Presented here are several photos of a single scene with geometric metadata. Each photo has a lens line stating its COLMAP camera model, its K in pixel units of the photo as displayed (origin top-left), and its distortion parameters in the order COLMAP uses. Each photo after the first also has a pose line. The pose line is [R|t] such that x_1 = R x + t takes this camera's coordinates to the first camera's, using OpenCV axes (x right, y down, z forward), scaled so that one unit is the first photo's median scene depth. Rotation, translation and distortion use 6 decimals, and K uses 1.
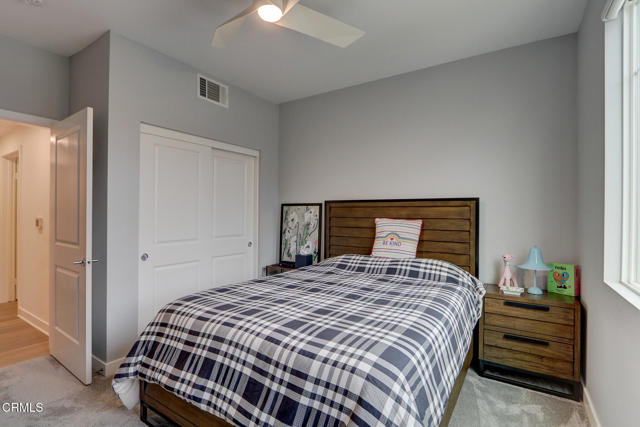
lens RADIAL K [[308.1, 0, 317.8], [0, 308.1, 214.2], [0, 0, 1]] dist [-0.001079, -0.000047]
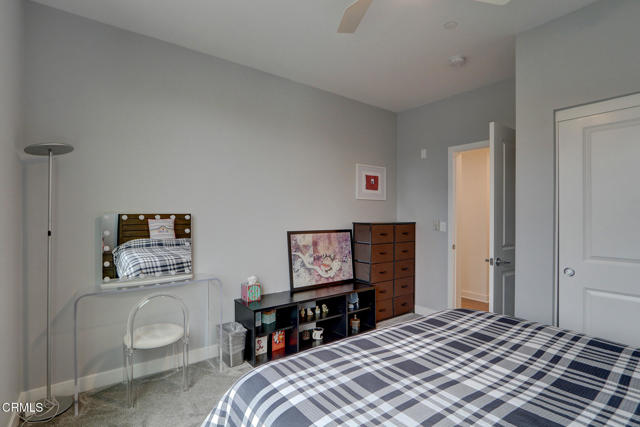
lens RADIAL K [[308.1, 0, 317.5], [0, 308.1, 215.2], [0, 0, 1]] dist [-0.001079, -0.000047]
pose [[-0.342506, -0.013973, -0.939412, 0.712612], [-0.006959, 0.999900, -0.012336, 0.000759], [0.939490, 0.002312, -0.342569, 1.043381]]
